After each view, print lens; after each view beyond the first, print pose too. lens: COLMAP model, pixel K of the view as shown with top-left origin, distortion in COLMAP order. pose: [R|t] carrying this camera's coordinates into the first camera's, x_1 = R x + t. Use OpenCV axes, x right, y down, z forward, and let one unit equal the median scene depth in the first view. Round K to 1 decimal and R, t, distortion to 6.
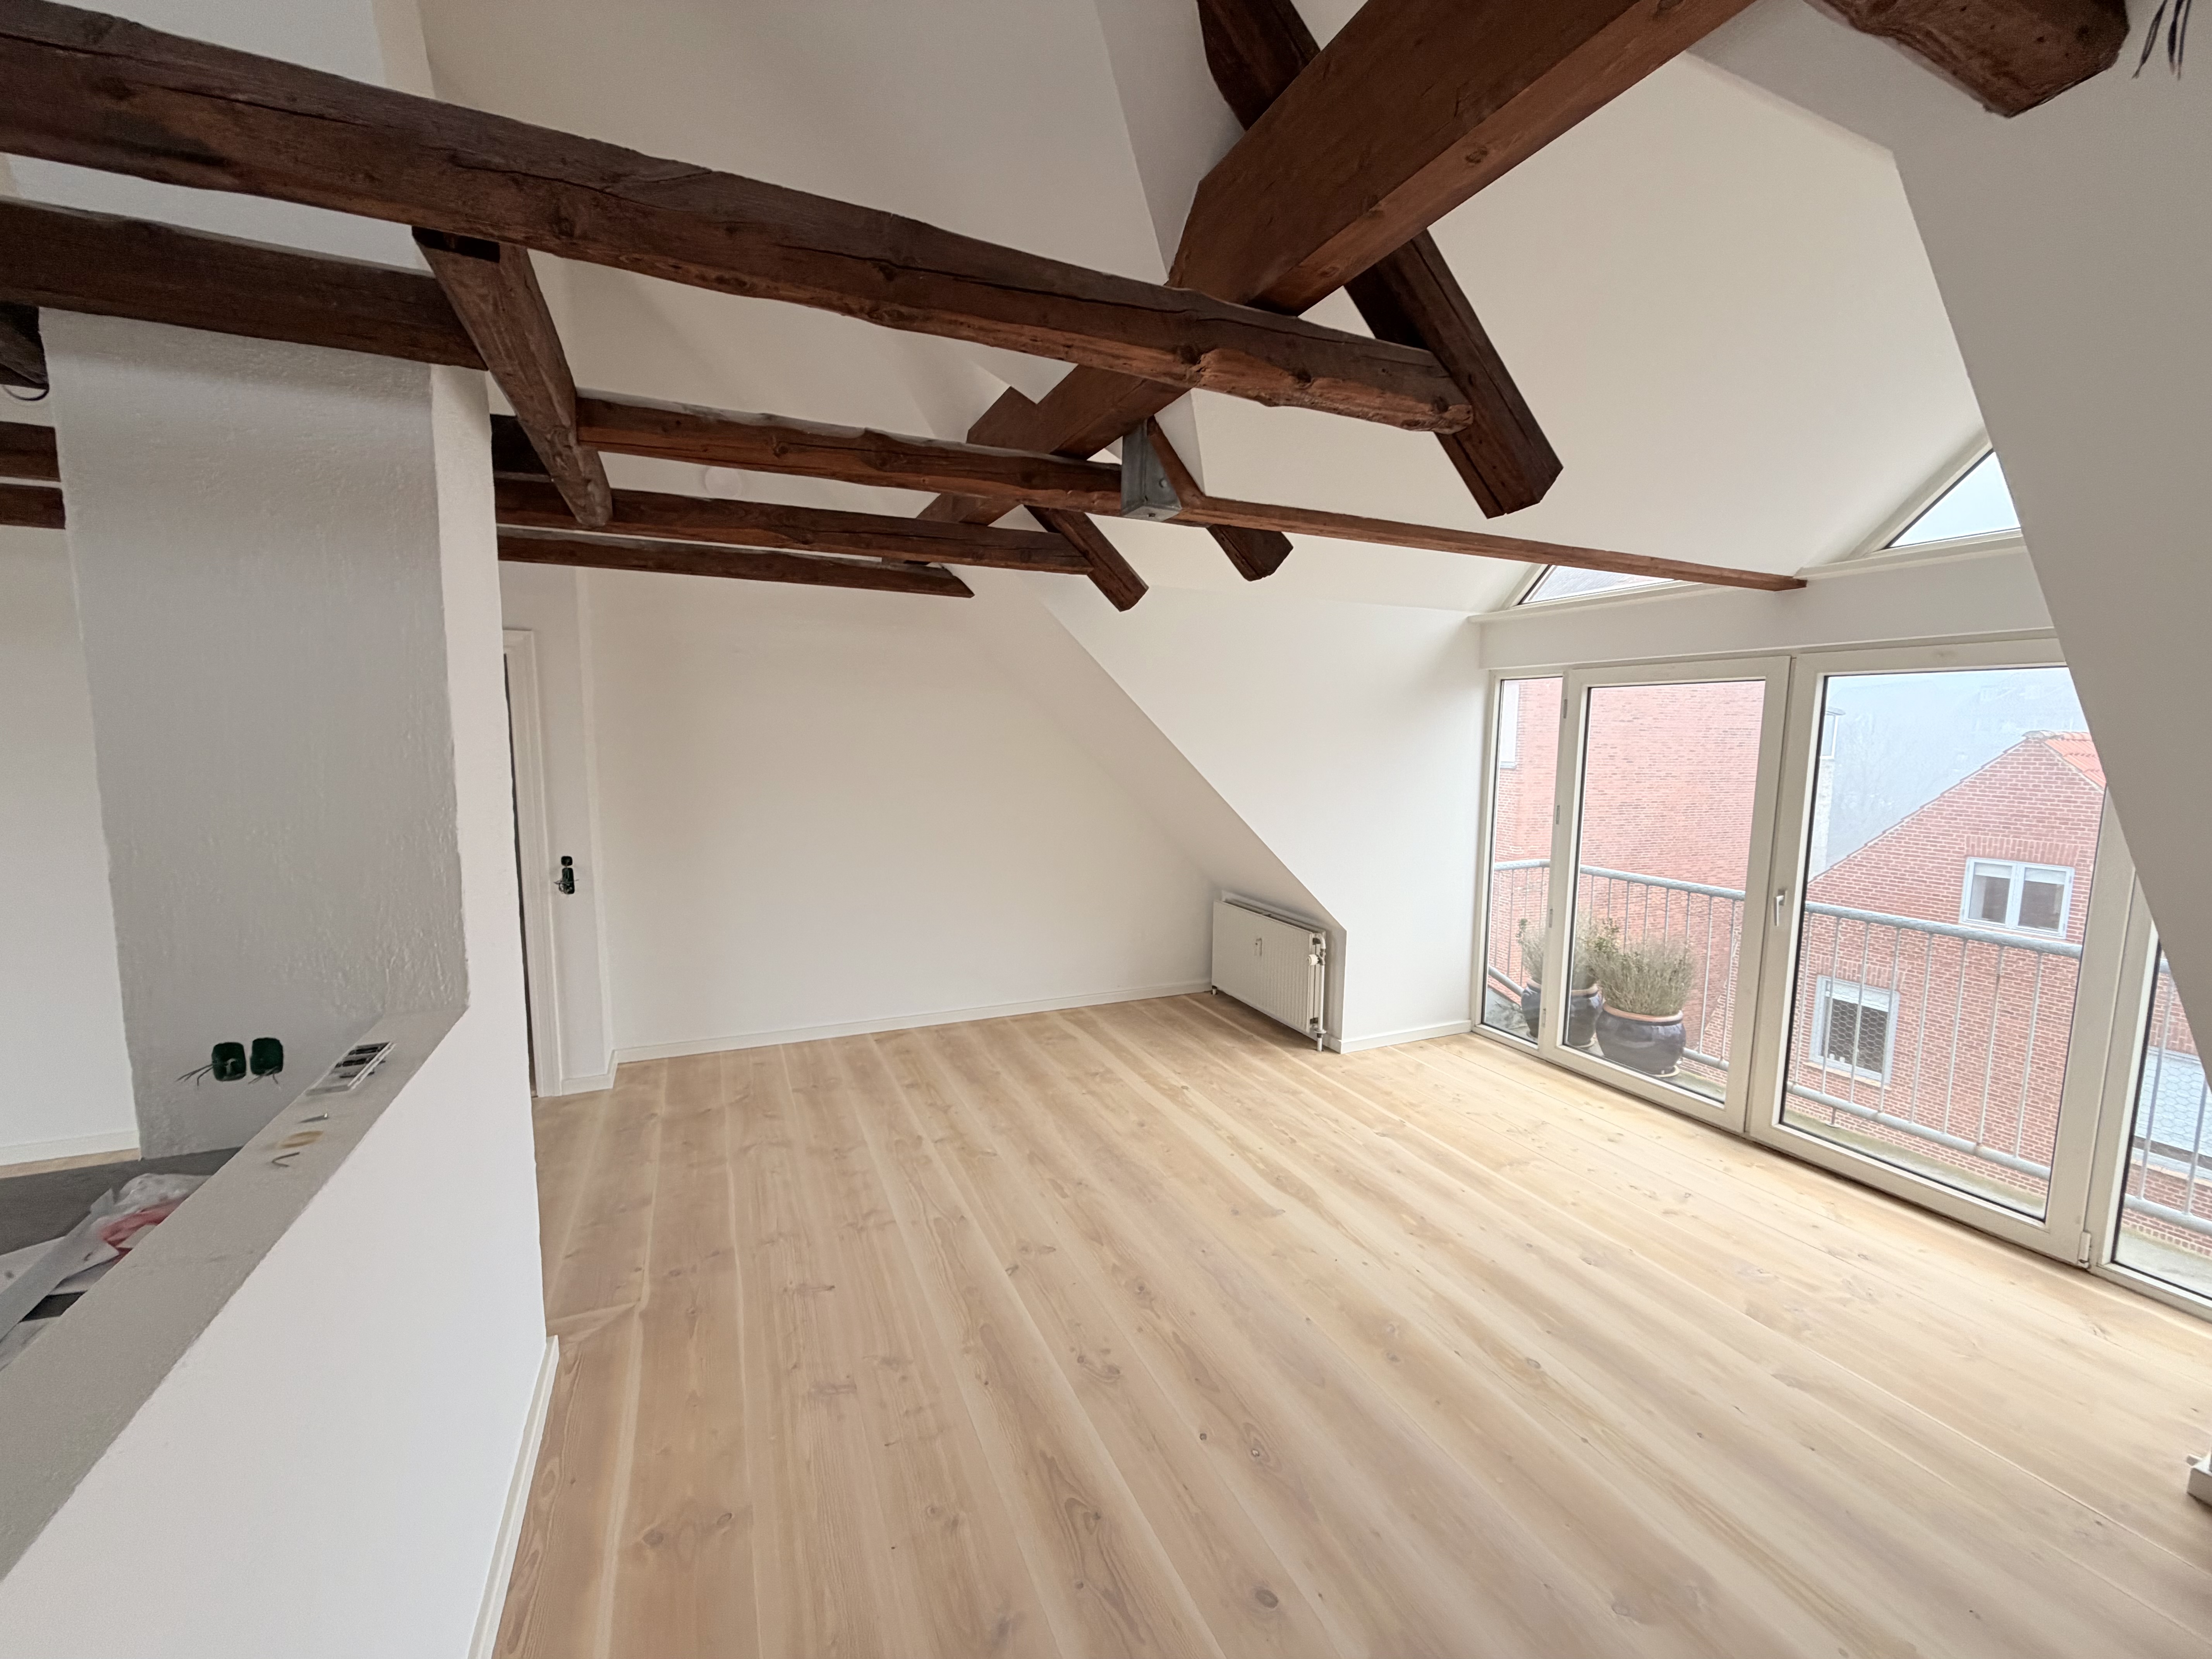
lens RADIAL K [[878.0, 0, 1101.1], [0, 878.0, 830.2], [0, 0, 1]] dist [0.002144, -0.000586]
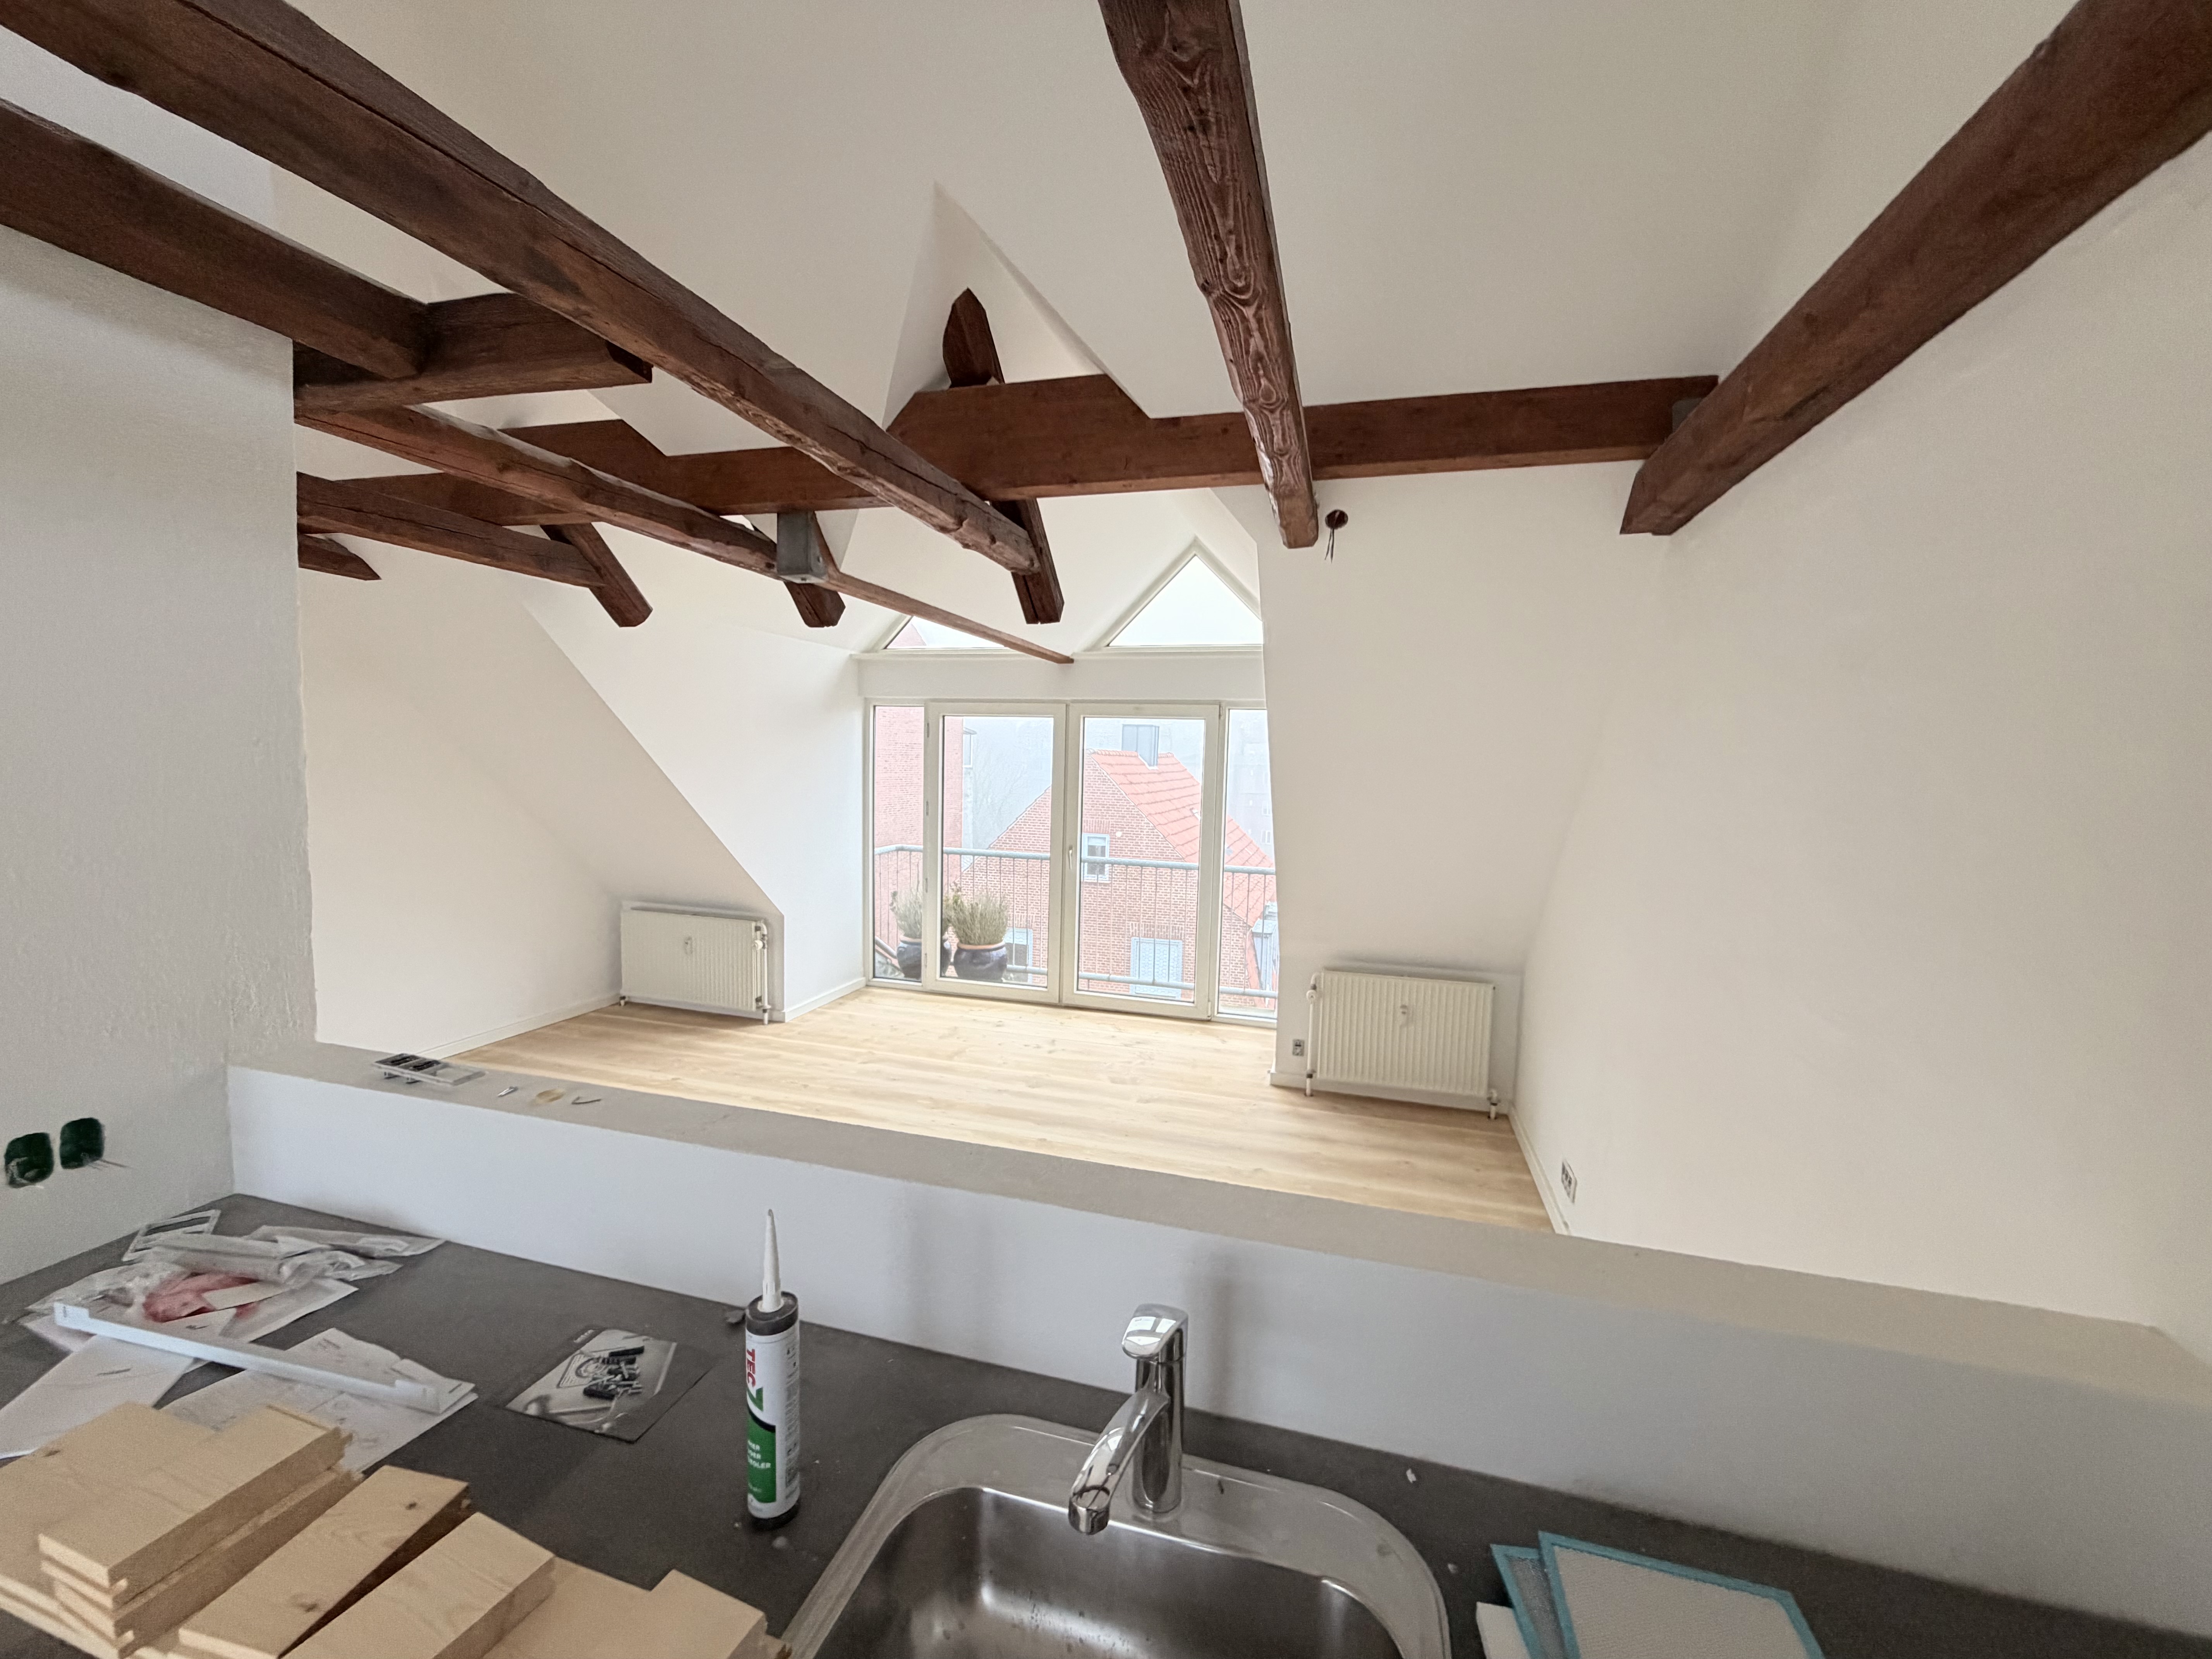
lens RADIAL K [[878.0, 0, 1101.1], [0, 878.0, 830.2], [0, 0, 1]] dist [0.002144, -0.000586]
pose [[0.648974, -0.057874, 0.758606, -0.492829], [0.066023, 0.997625, 0.019627, 0.010408], [-0.757940, 0.037348, 0.651254, -0.121652]]
